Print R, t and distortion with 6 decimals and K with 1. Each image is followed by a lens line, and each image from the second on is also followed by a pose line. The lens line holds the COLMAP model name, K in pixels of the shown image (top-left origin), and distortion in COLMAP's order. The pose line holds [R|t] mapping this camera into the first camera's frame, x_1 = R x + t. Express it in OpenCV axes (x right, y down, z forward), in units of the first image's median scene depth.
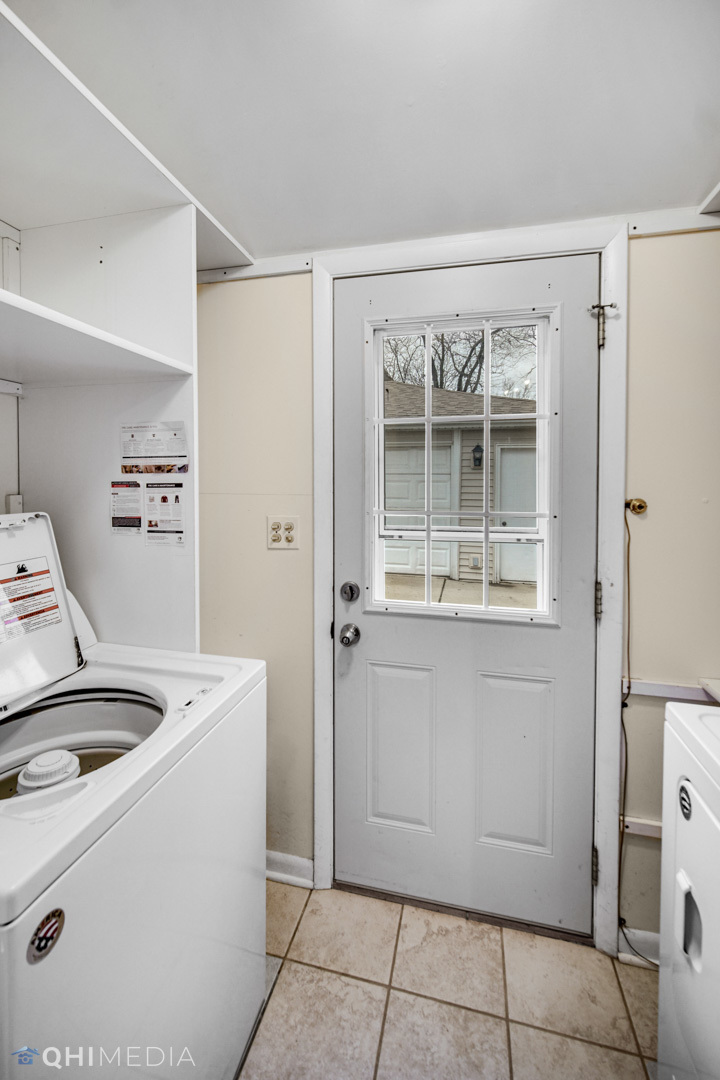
lens RADIAL K [[425.5, 0, 362.9], [0, 425.5, 490.2], [0, 0, 1]] dist [0.000901, 0.000862]
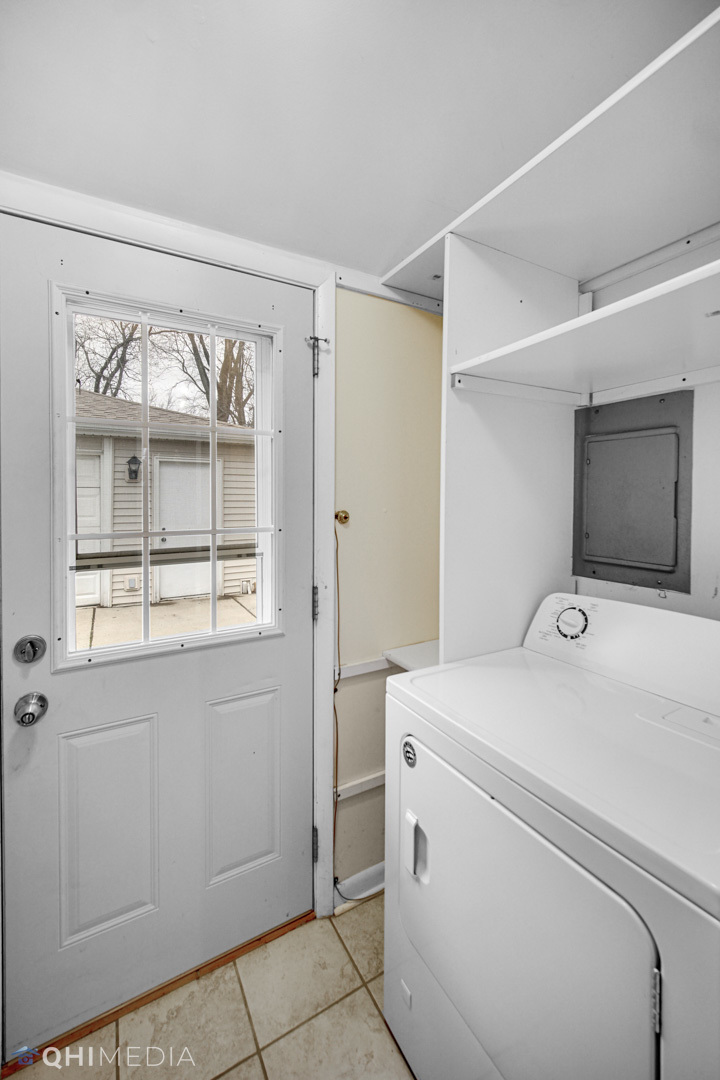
lens RADIAL K [[430.4, 0, 332.5], [0, 430.4, 500.9], [0, 0, 1]] dist [0.001293, -0.000099]
pose [[0.754195, -0.013554, 0.656511, -0.144537], [0.018661, 0.999826, -0.000795, -0.005926], [-0.656386, 0.012851, 0.754316, 0.120640]]
